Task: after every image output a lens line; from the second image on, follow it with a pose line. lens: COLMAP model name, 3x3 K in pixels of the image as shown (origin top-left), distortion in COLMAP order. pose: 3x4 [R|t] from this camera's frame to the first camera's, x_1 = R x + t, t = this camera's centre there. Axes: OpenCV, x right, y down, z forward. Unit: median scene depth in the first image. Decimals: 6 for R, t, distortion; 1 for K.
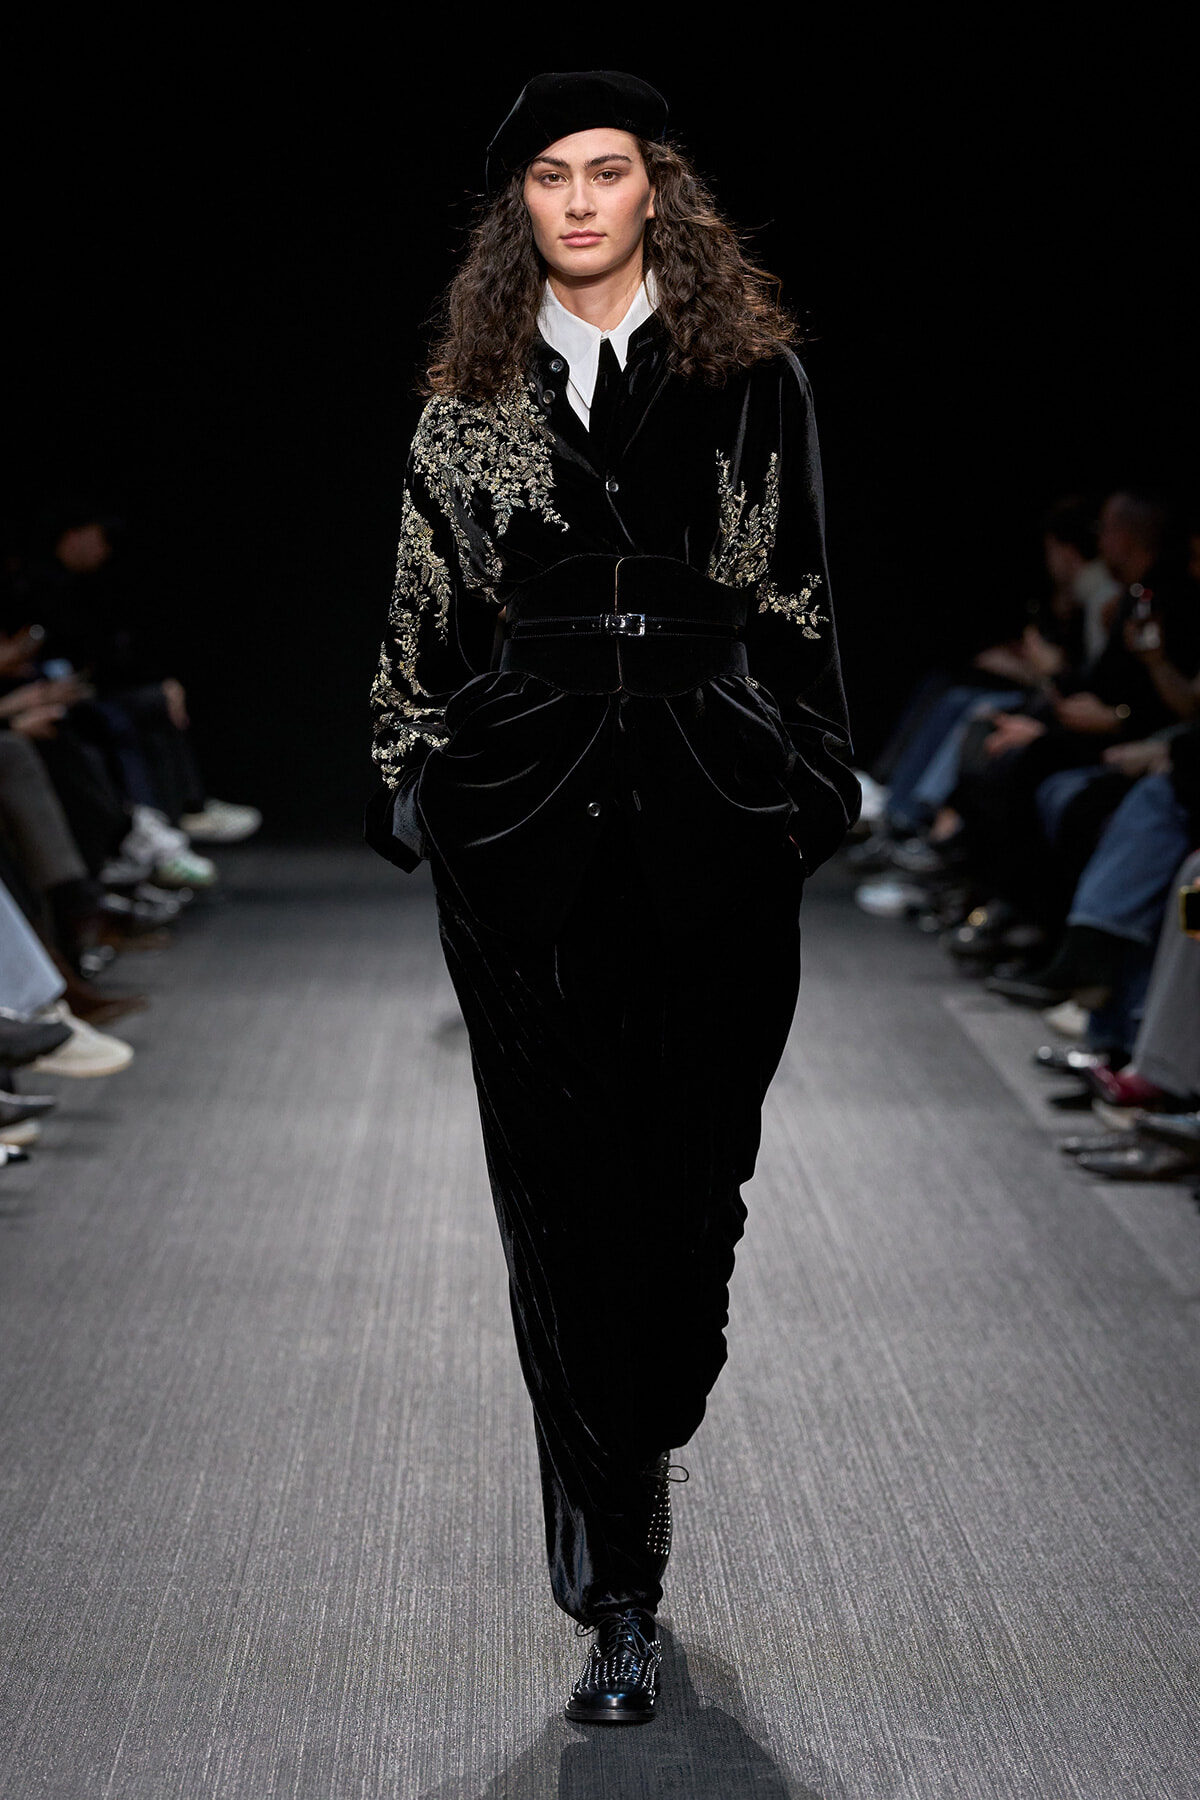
lens RADIAL K [[760.1, 0, 588.2], [0, 760.1, 754.2], [0, 0, 1]] dist [0.000014, -0.000001]
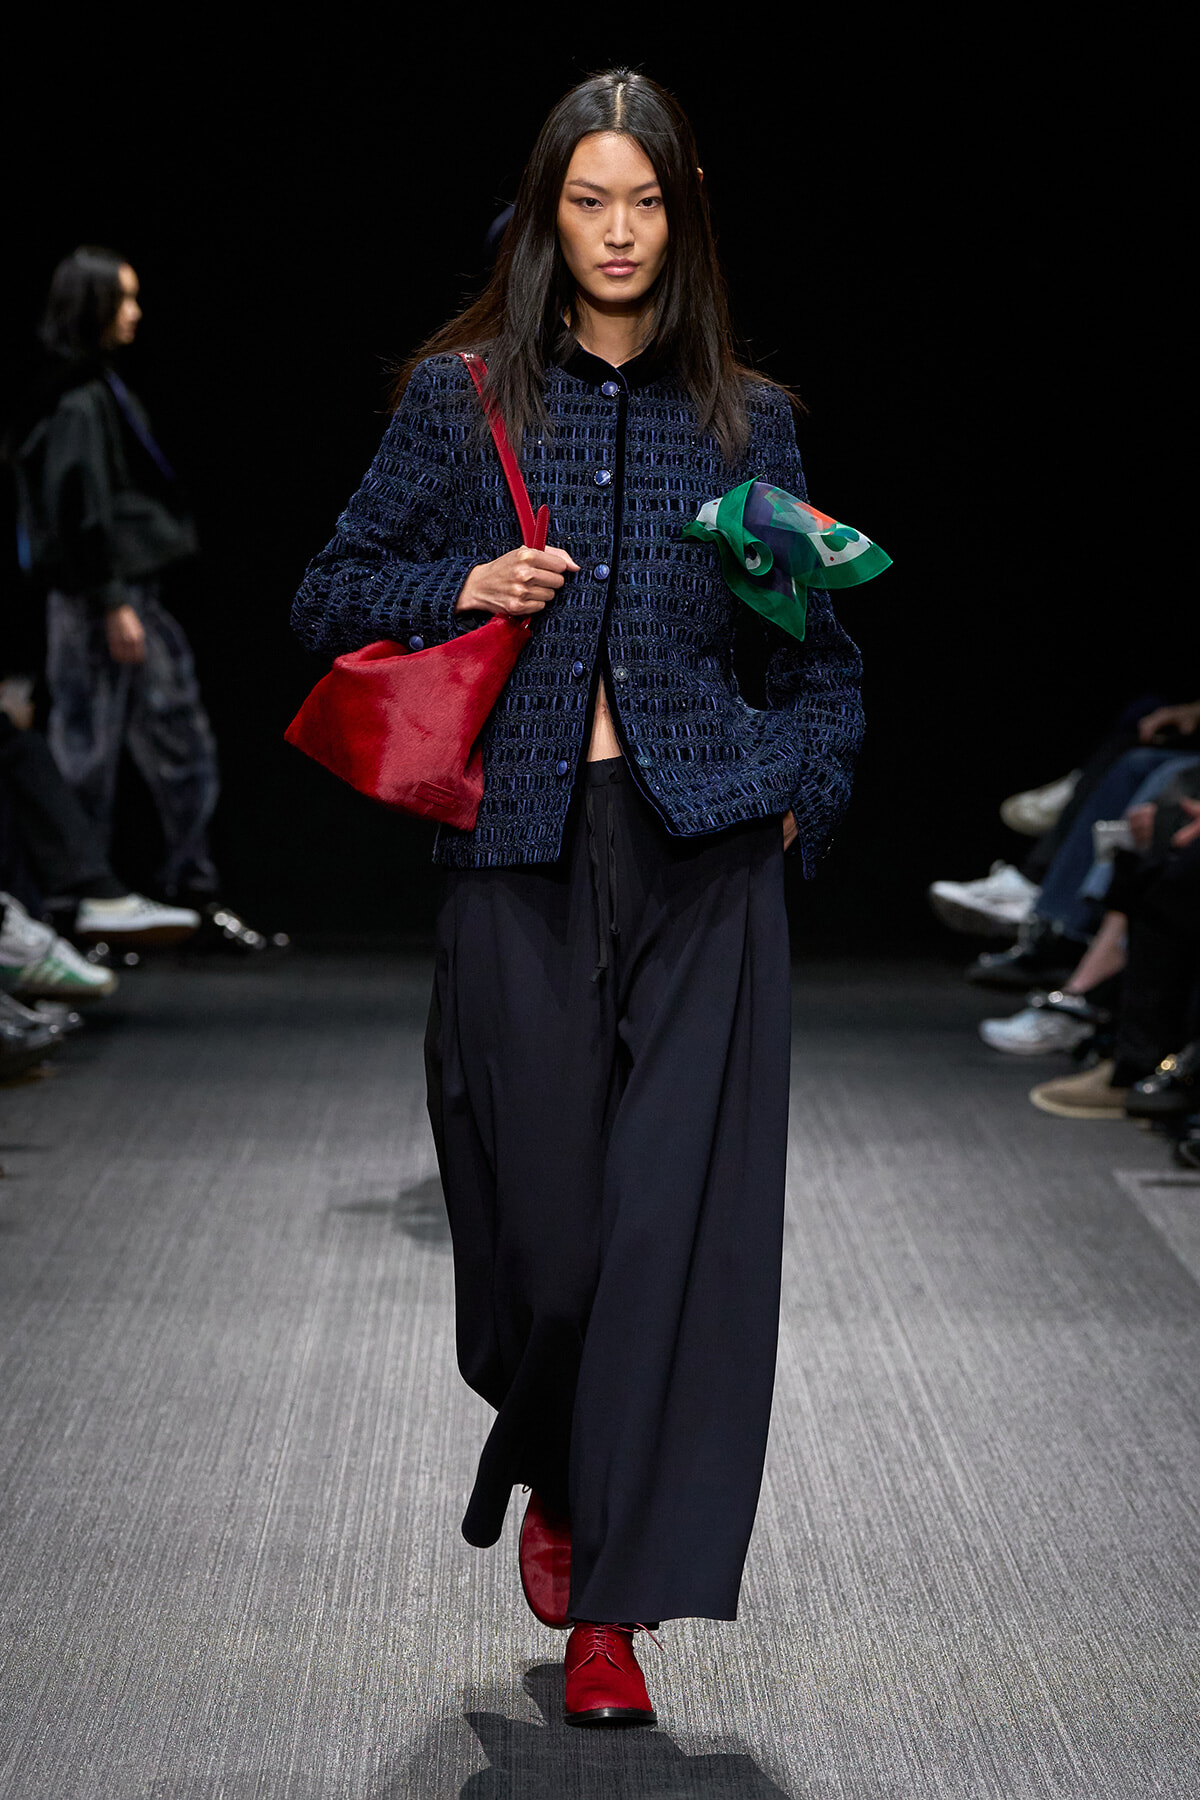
lens RADIAL K [[773.9, 0, 644.9], [0, 773.9, 752.8], [0, 0, 1]] dist [0.000304, 0.000043]
pose [[0.999759, 0.012258, 0.018228, 0.000056], [-0.010669, 0.996335, -0.084865, -0.007653], [-0.019202, 0.084650, 0.996226, 0.188219]]
